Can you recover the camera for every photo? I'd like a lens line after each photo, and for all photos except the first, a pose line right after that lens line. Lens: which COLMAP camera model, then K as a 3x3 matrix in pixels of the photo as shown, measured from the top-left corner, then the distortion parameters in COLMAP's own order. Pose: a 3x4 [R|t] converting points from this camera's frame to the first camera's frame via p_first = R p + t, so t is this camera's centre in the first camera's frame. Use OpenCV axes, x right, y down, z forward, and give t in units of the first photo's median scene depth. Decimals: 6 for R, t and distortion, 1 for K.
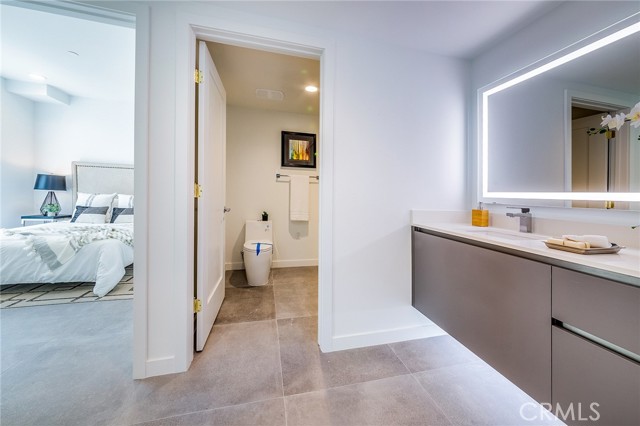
lens RADIAL K [[231.1, 0, 318.4], [0, 231.1, 200.5], [0, 0, 1]] dist [0.009805, 0.000114]
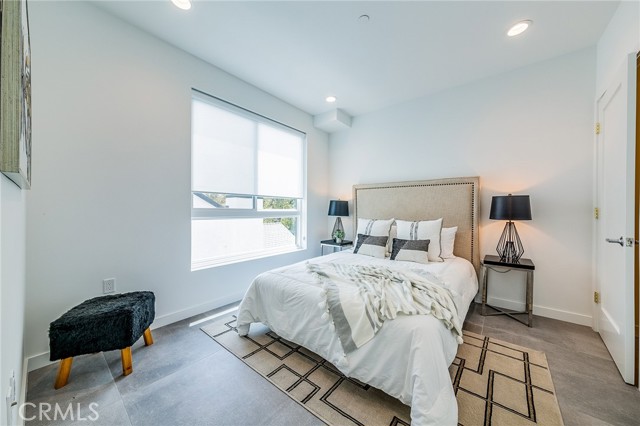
lens RADIAL K [[231.1, 0, 318.4], [0, 231.1, 200.5], [0, 0, 1]] dist [0.009805, 0.000114]
pose [[0.603898, -0.062960, -0.794571, -0.502247], [-0.009007, 0.996273, -0.085789, -0.029858], [0.797011, 0.058964, 0.601080, 0.413571]]
